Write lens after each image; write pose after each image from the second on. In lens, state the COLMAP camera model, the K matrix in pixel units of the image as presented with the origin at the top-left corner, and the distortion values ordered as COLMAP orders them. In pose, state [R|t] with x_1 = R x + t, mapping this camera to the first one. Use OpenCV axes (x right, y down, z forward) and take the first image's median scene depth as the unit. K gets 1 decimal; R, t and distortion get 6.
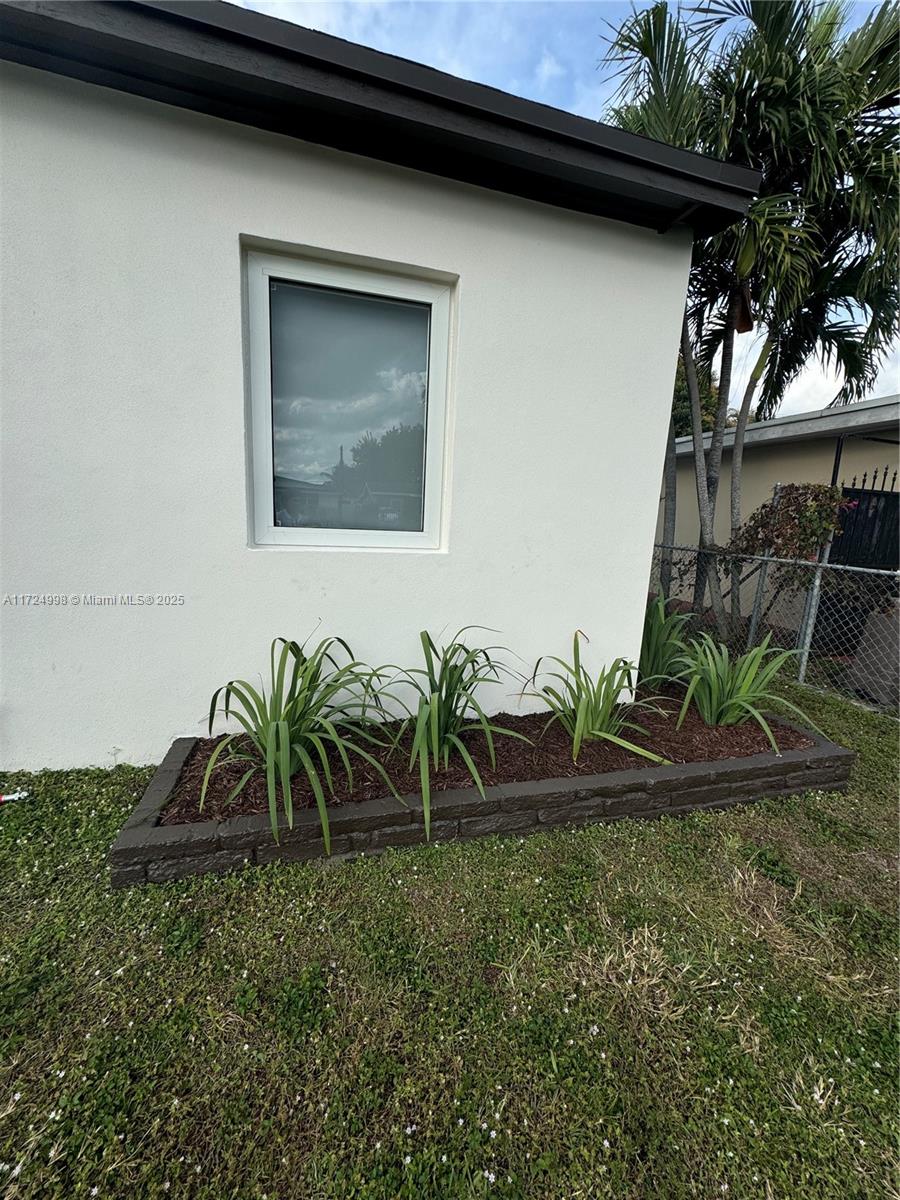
lens RADIAL K [[480.4, 0, 456.1], [0, 480.4, 597.8], [0, 0, 1]] dist [0.000136, 0.000736]
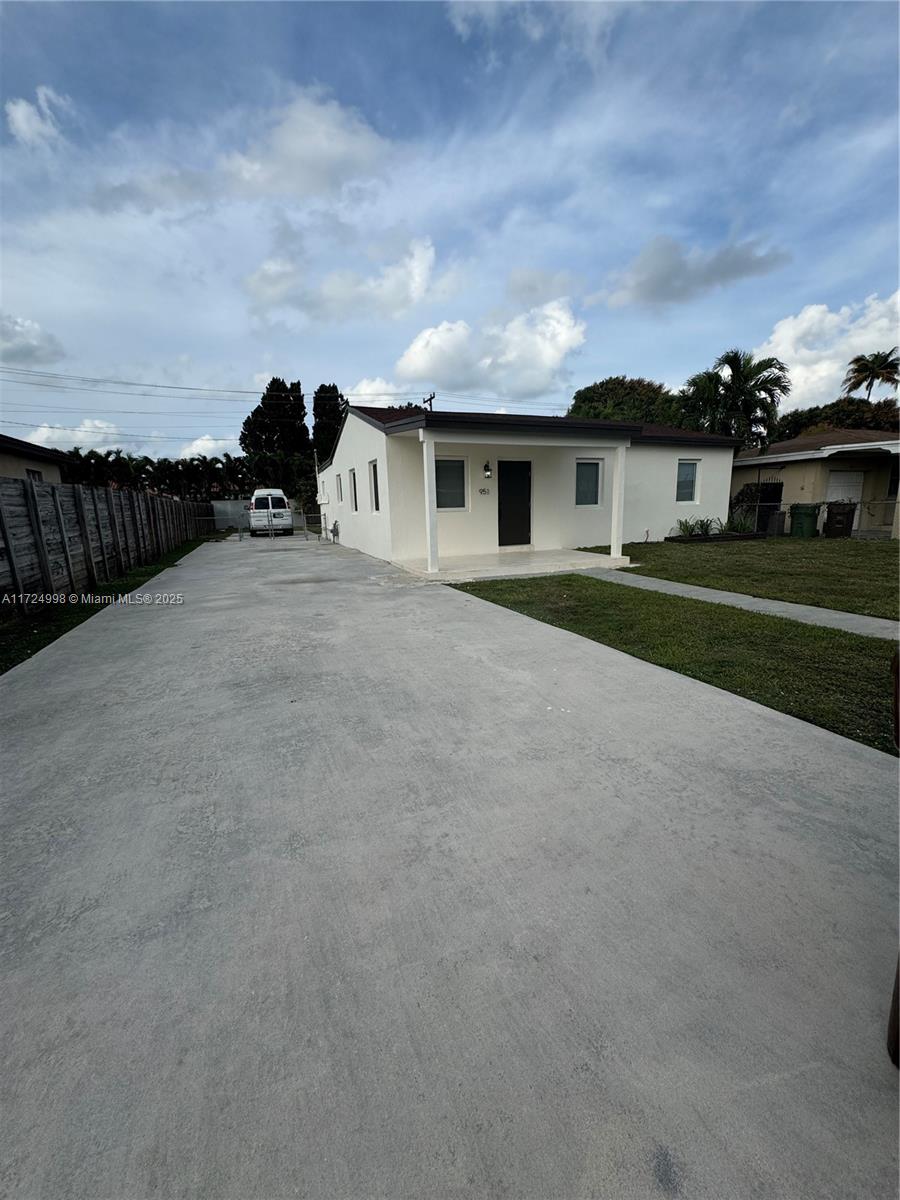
lens RADIAL K [[480.4, 0, 450.1], [0, 480.4, 600.0], [0, 0, 1]] dist [0.000136, 0.000736]
pose [[0.992557, -0.084827, 0.087374, -3.225090], [0.082326, 0.996096, 0.031853, 0.569978], [-0.089735, -0.024423, 0.995666, -4.072831]]
